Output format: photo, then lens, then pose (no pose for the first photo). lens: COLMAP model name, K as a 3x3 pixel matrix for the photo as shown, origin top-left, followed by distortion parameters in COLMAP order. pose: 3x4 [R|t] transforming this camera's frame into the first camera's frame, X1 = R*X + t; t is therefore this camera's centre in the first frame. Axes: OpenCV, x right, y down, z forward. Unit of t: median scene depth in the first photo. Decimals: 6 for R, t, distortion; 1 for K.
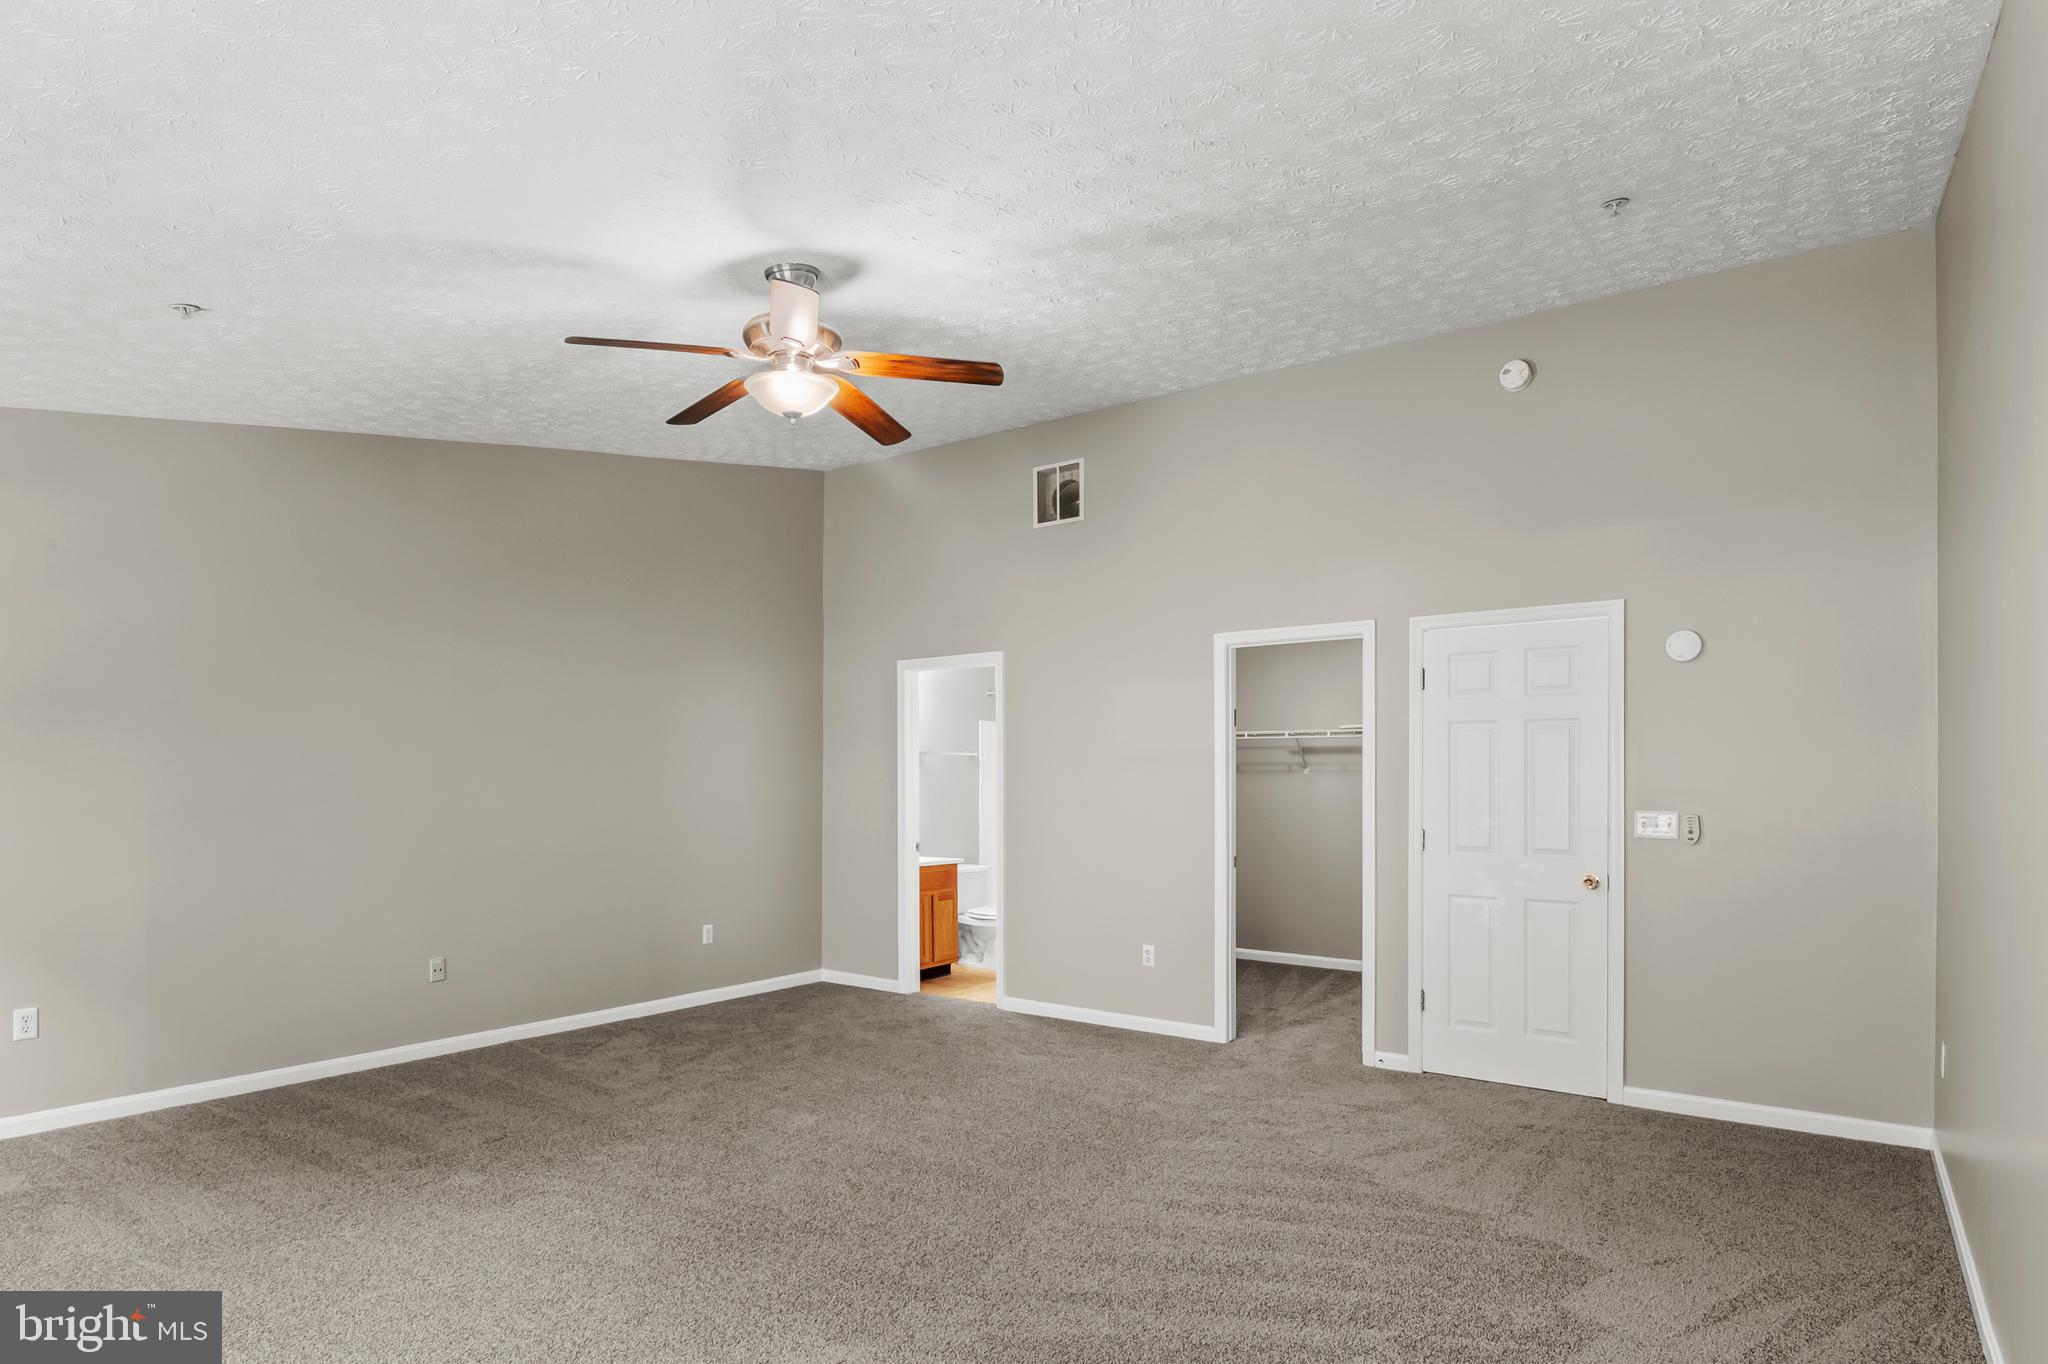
lens RADIAL K [[1104.4, 0, 1015.5], [0, 1104.4, 693.5], [0, 0, 1]] dist [-0.004932, -0.001462]
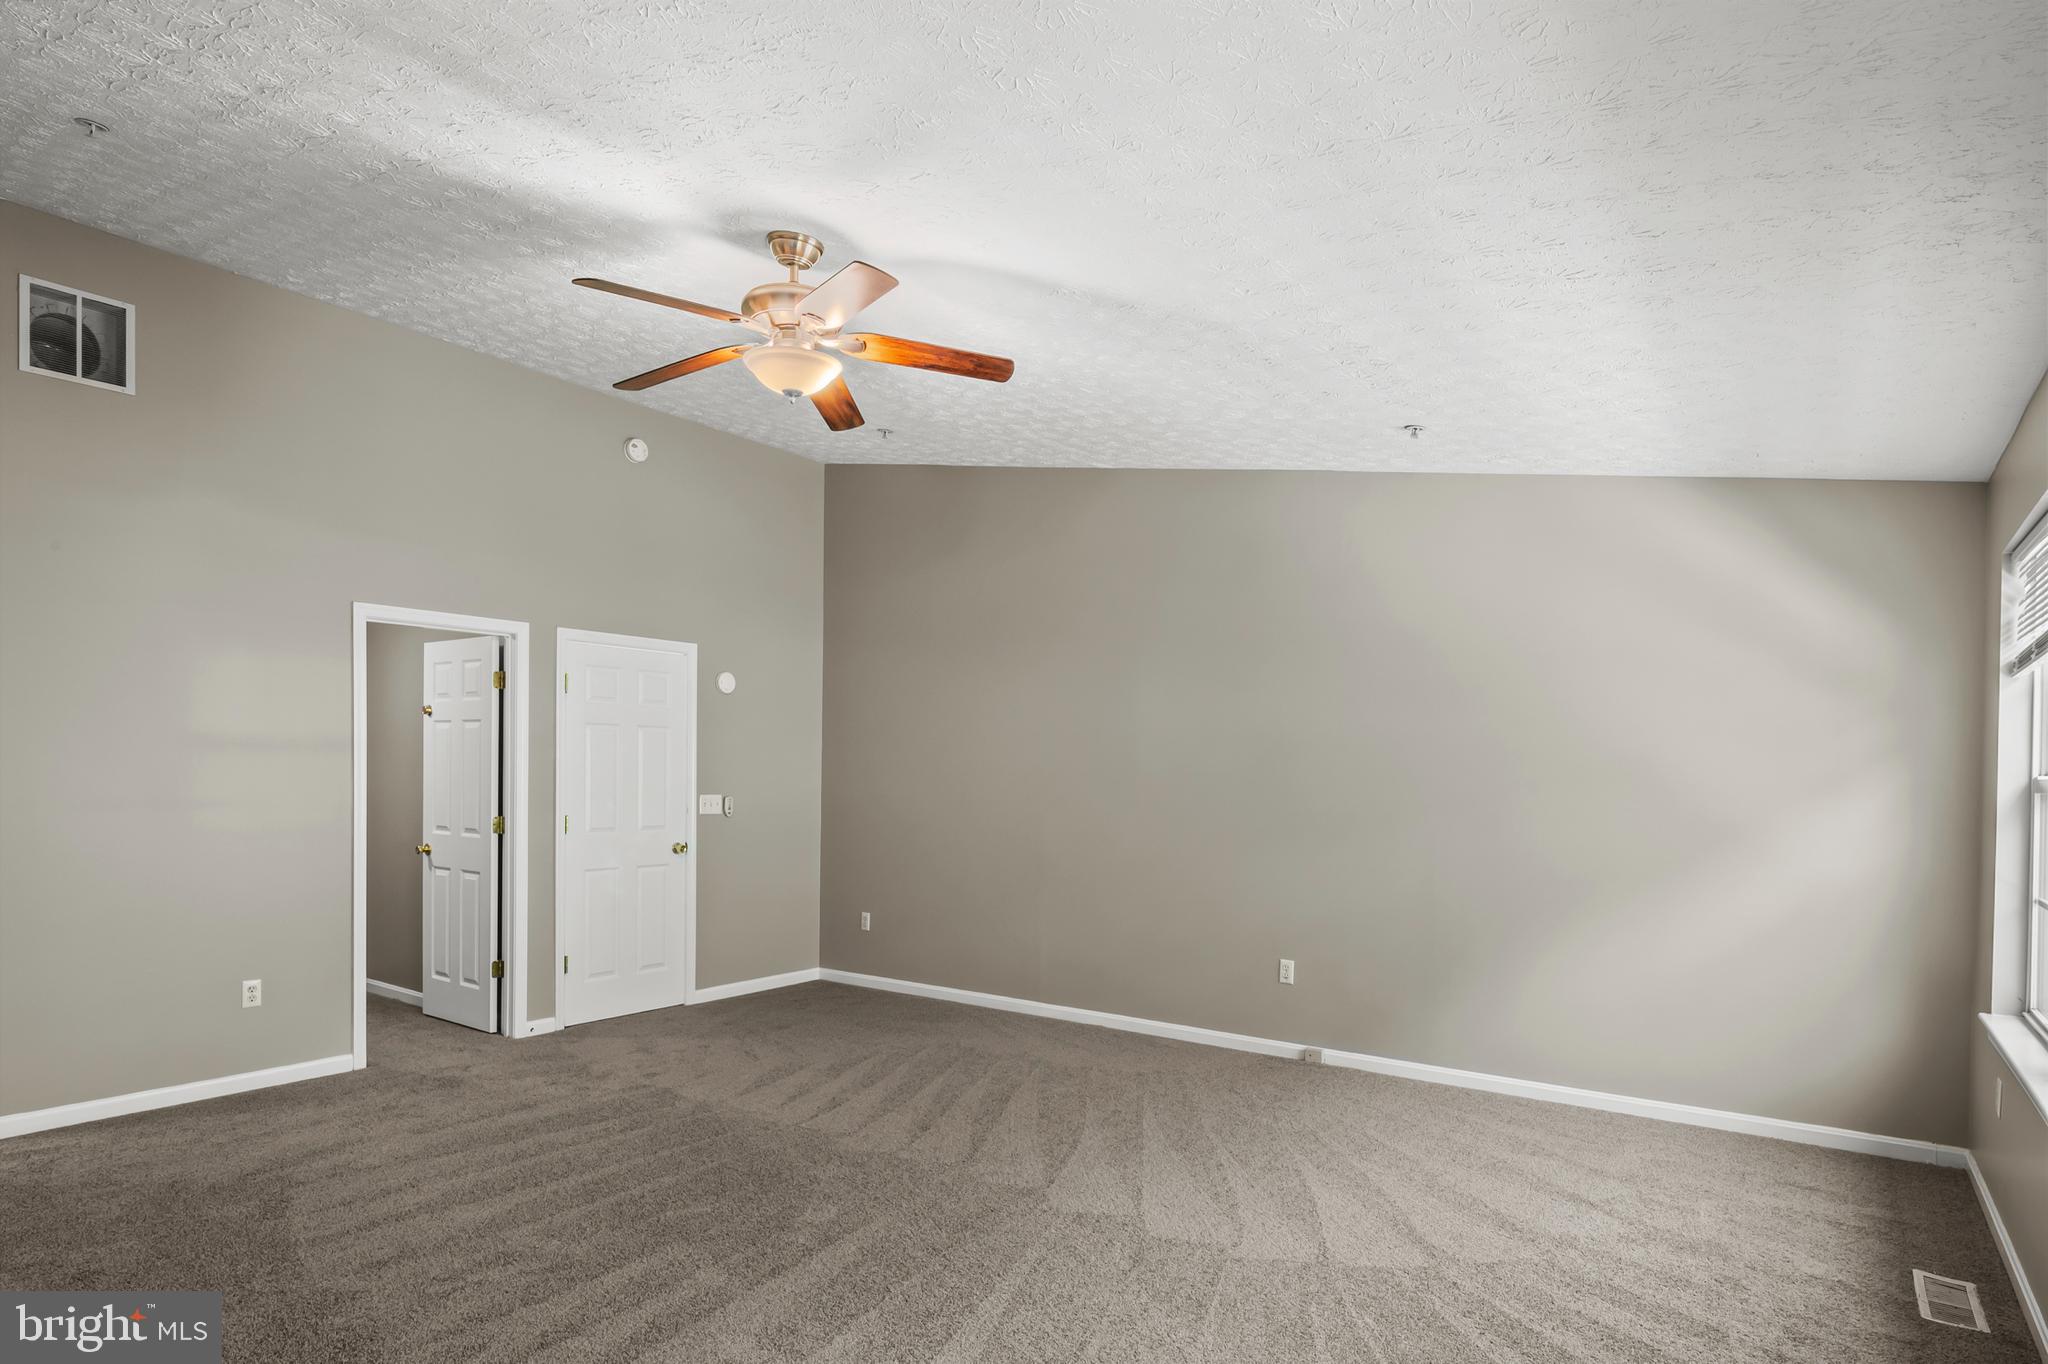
lens RADIAL K [[1104.4, 0, 1015.2], [0, 1104.4, 675.8], [0, 0, 1]] dist [-0.004932, -0.001462]
pose [[-0.000612, 0.086389, 0.996261, -0.794795], [-0.089793, 0.992232, -0.086095, 0.036747], [-0.995960, -0.089510, 0.007150, 0.551257]]
